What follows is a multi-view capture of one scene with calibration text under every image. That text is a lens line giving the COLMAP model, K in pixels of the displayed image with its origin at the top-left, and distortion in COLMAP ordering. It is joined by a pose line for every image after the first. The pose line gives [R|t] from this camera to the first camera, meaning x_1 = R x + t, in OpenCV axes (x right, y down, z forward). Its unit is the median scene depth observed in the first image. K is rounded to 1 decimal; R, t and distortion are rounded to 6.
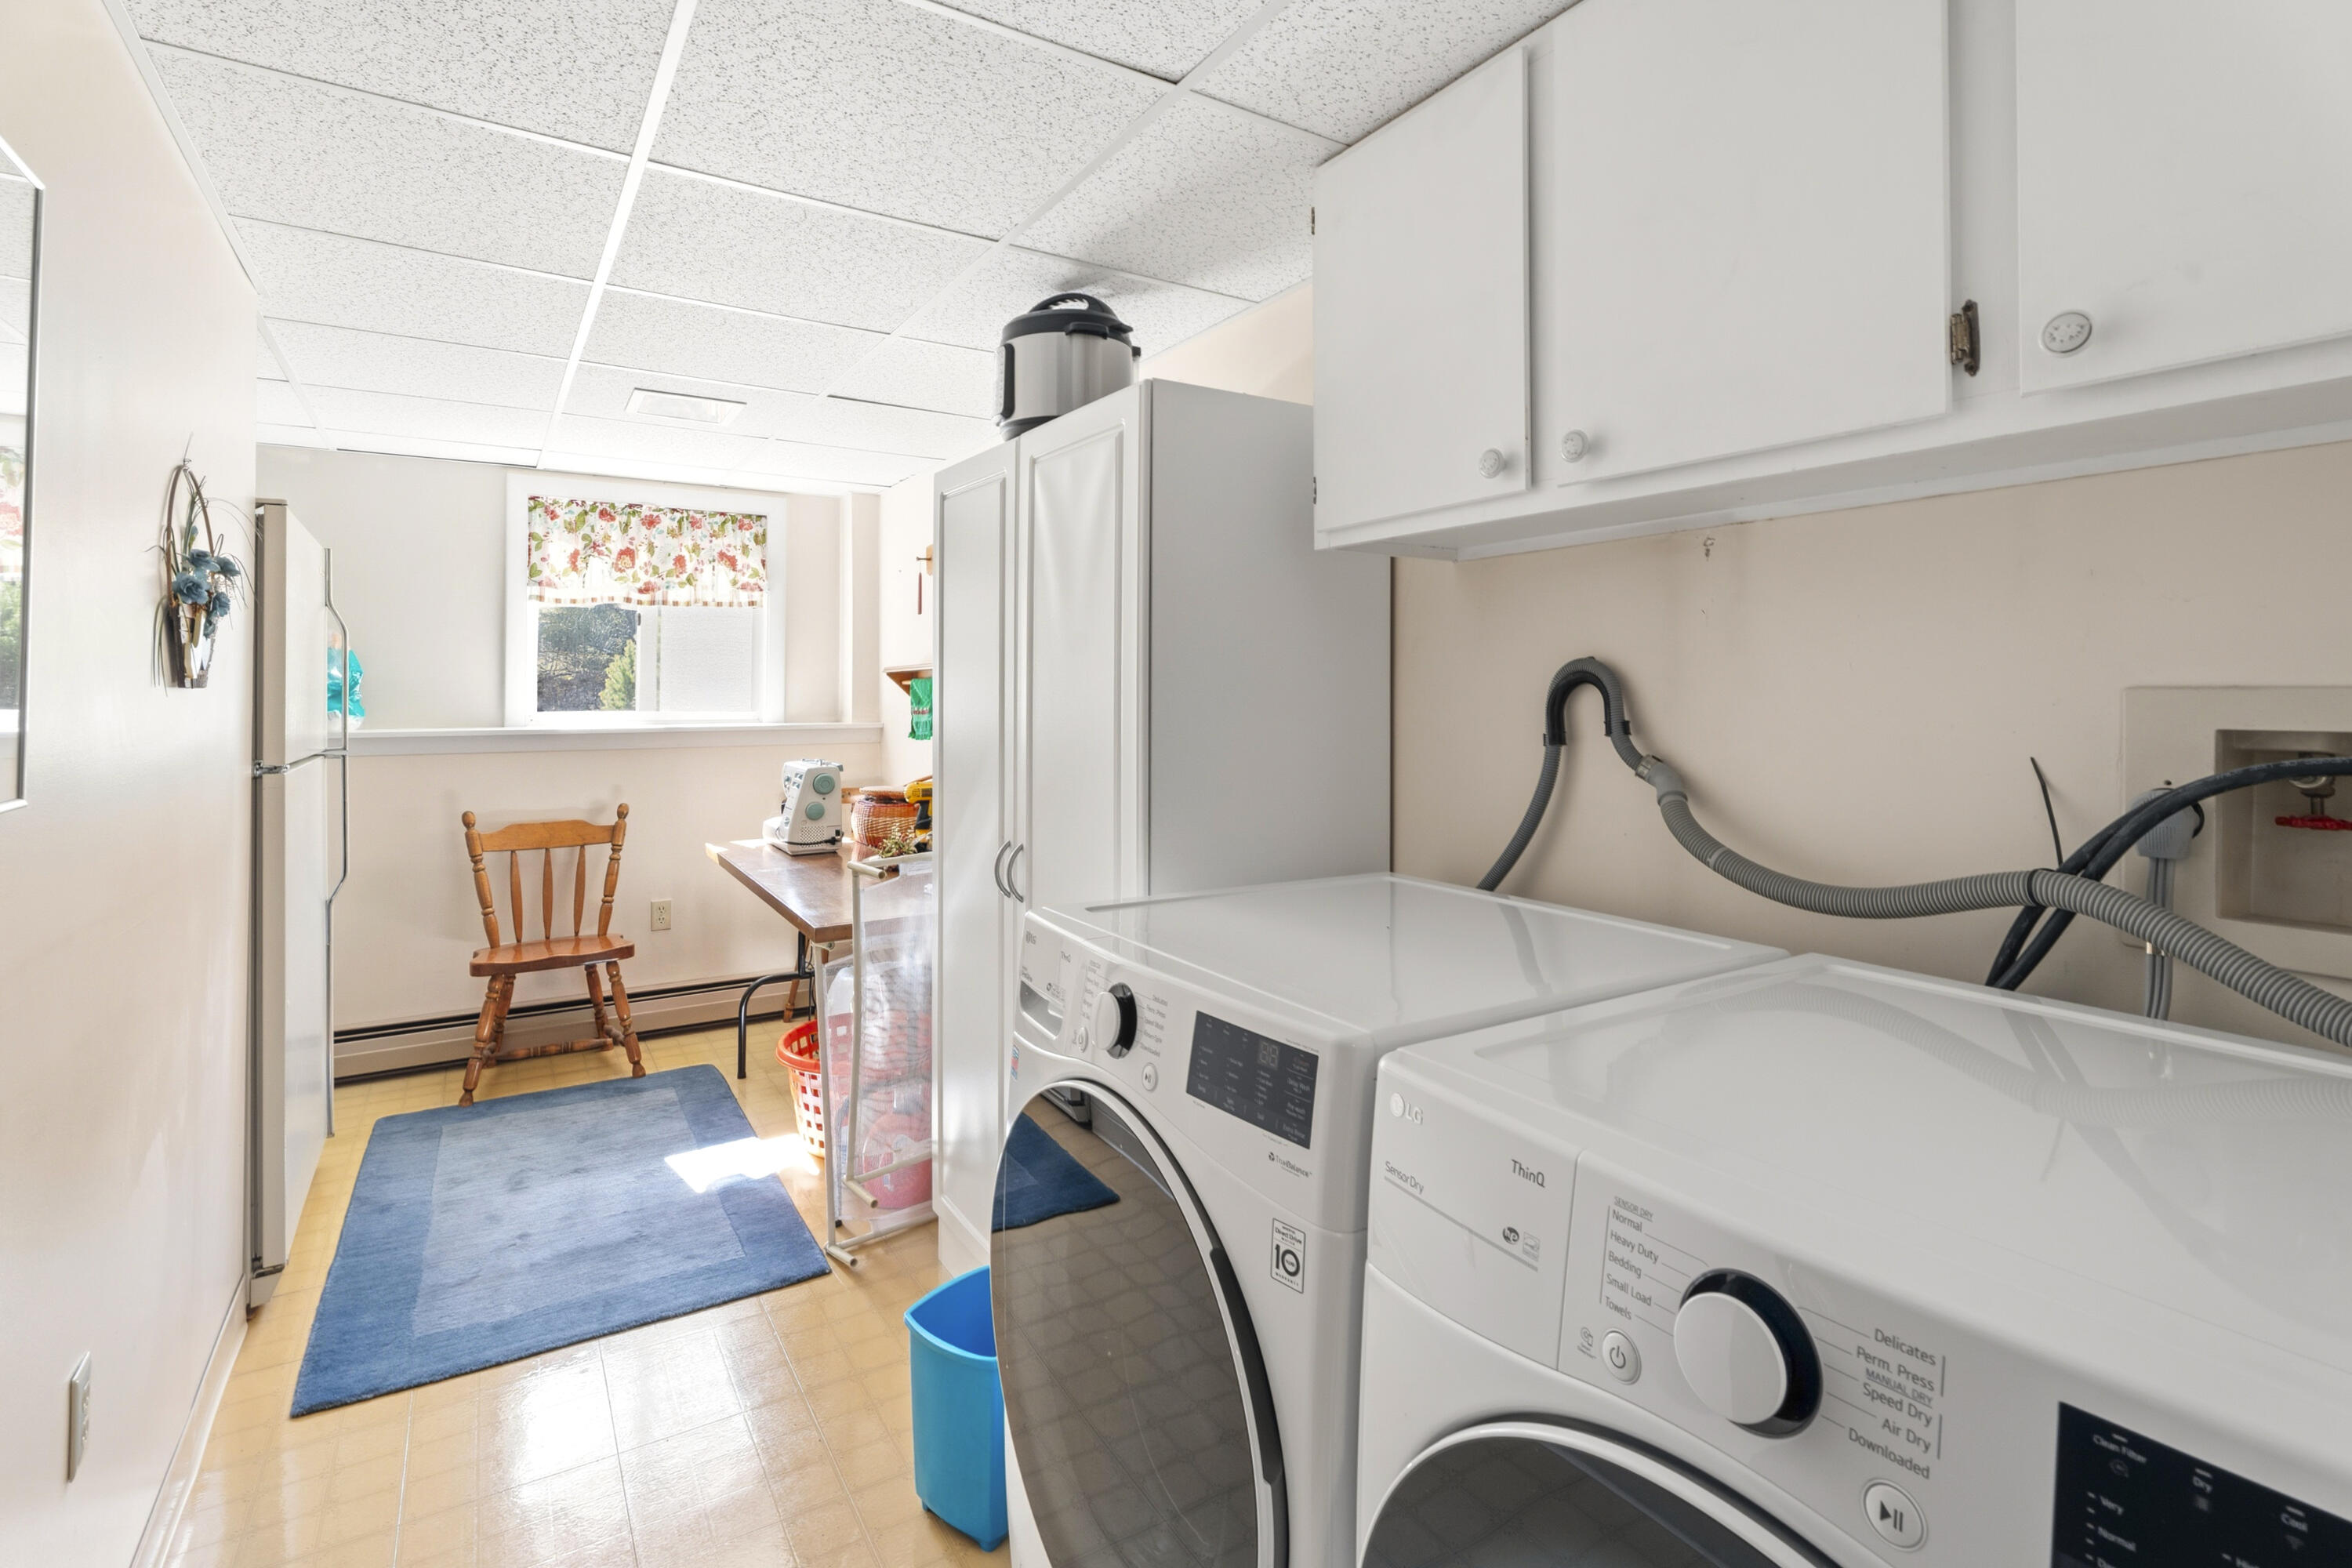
lens RADIAL K [[1094.3, 0, 1166.8], [0, 1094.3, 678.4], [0, 0, 1]] dist [-0.001230, 0.000017]
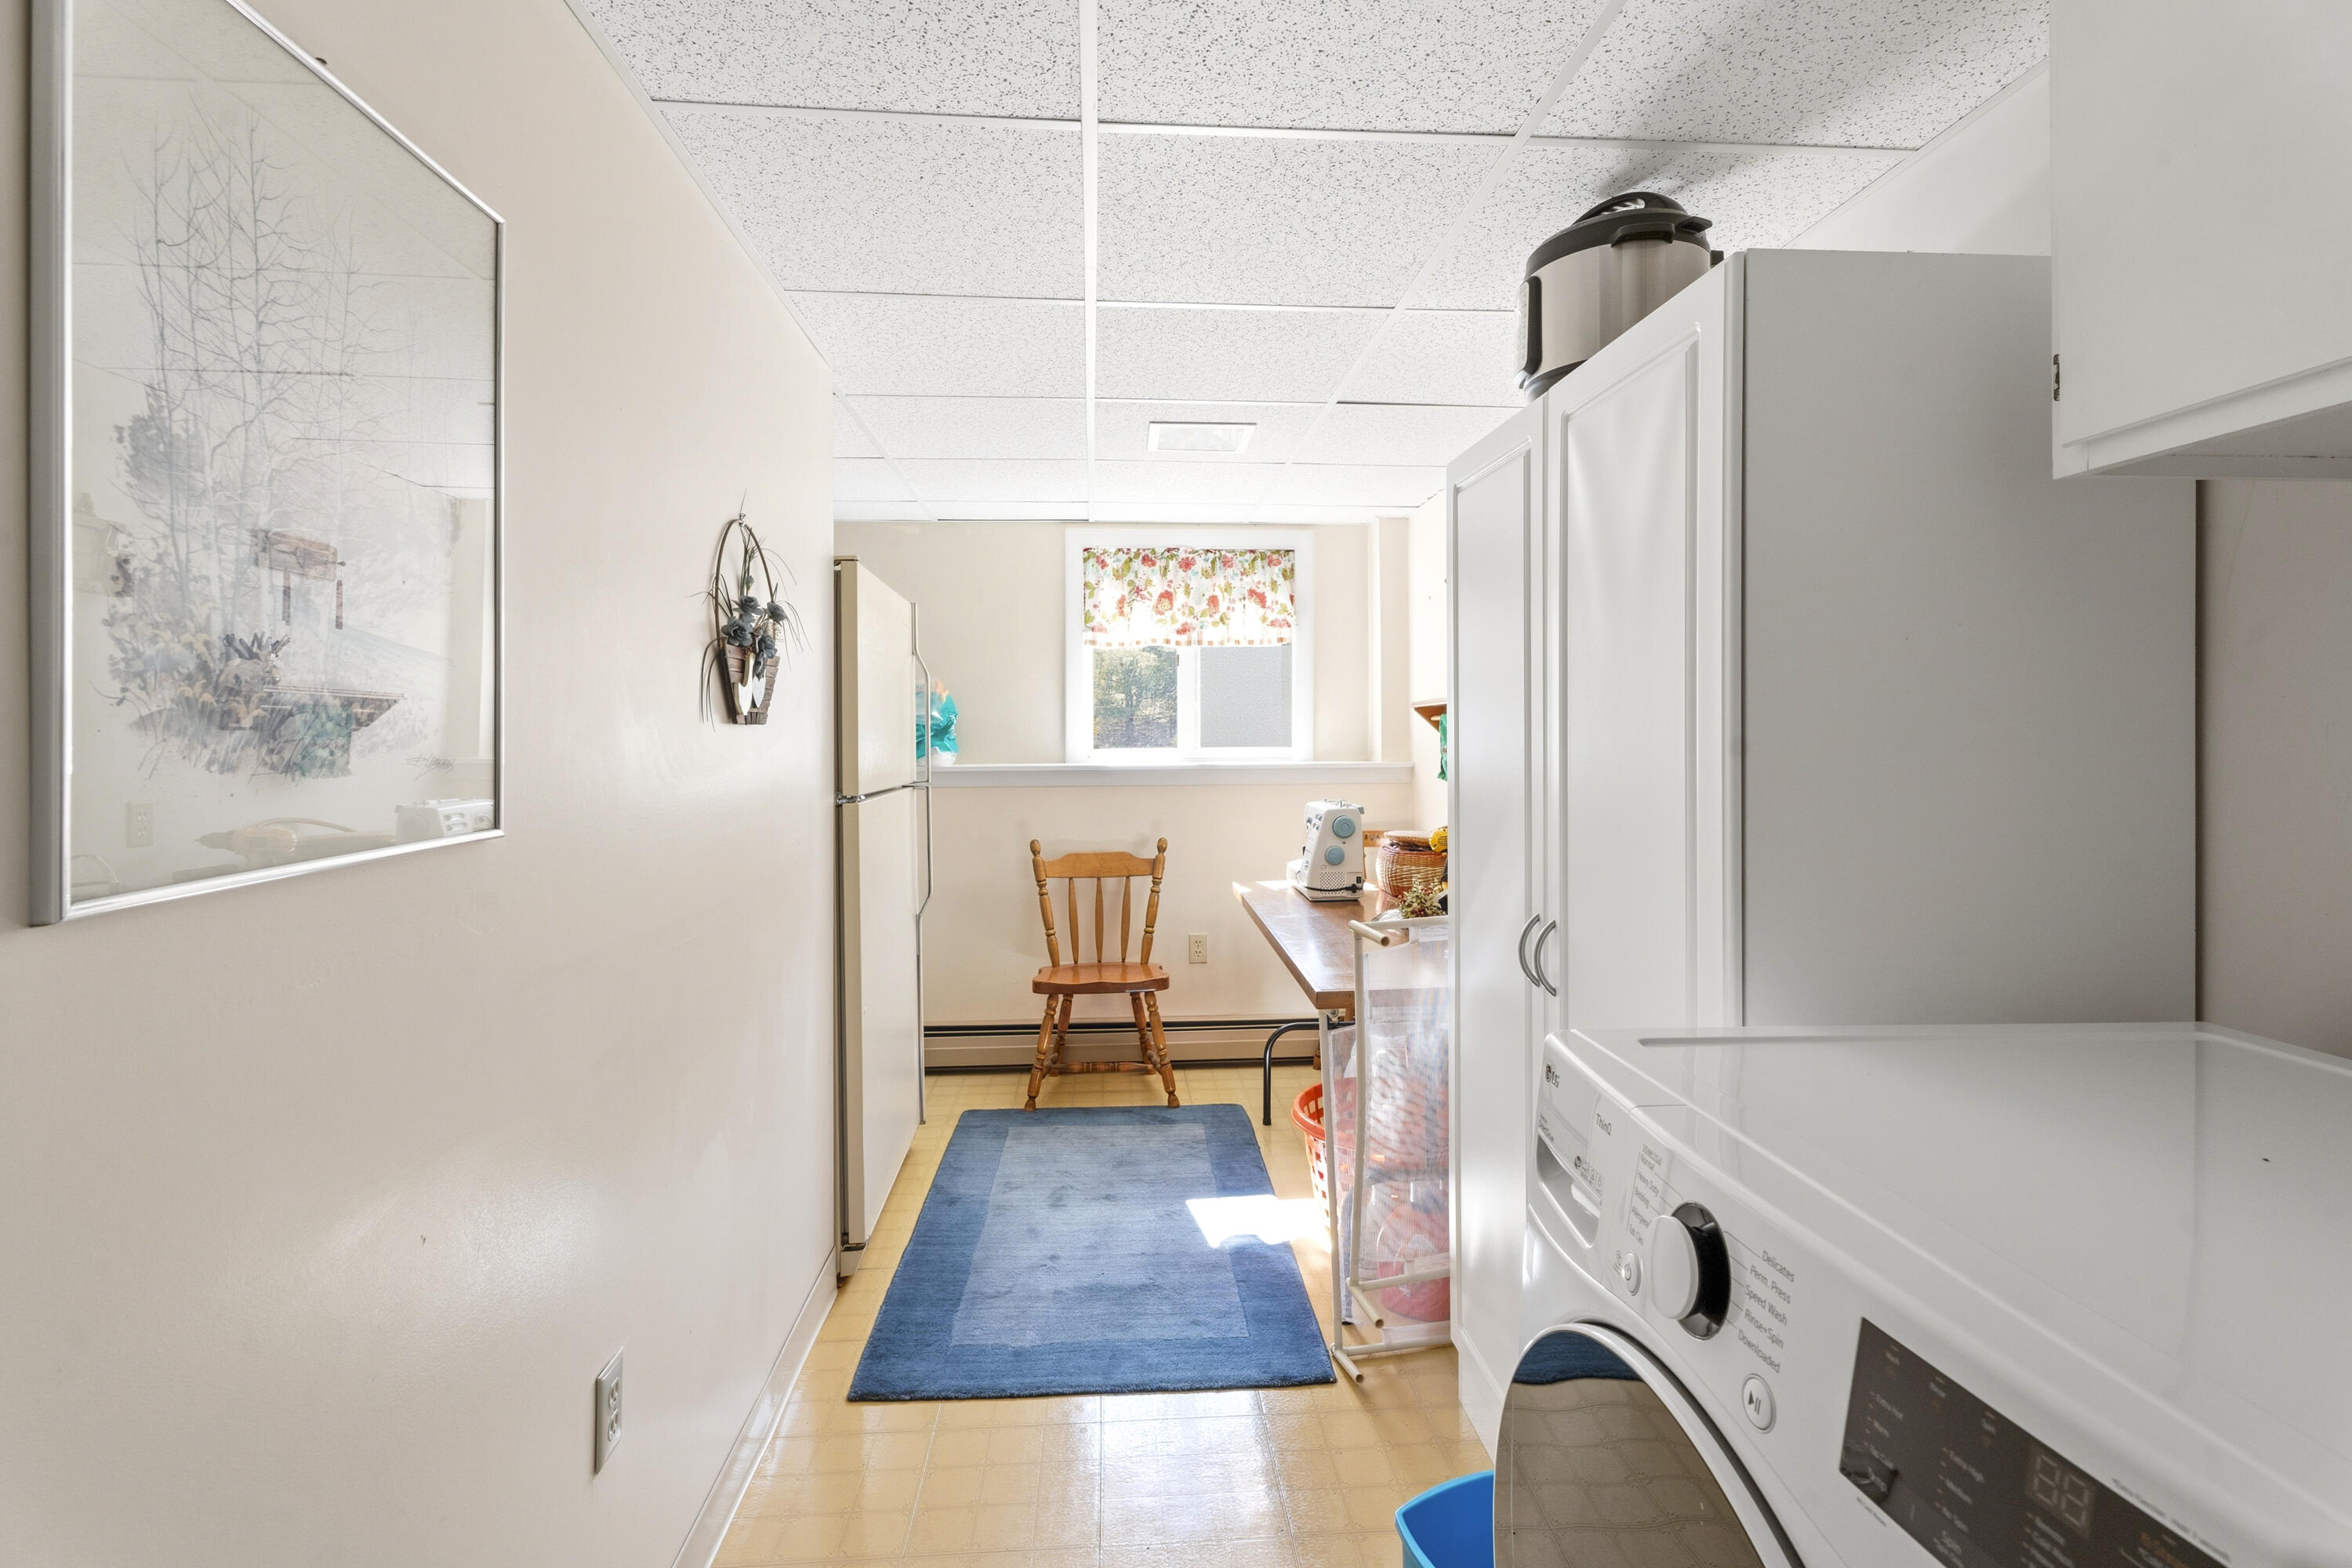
lens RADIAL K [[1084.1, 0, 1176.1], [0, 1084.1, 734.2], [0, 0, 1]] dist [-0.001556, 0.000942]
pose [[0.883029, -0.003391, -0.469306, -0.007033], [0.010317, 0.999873, 0.012186, 0.006358], [0.469205, -0.015603, 0.882952, 0.158249]]
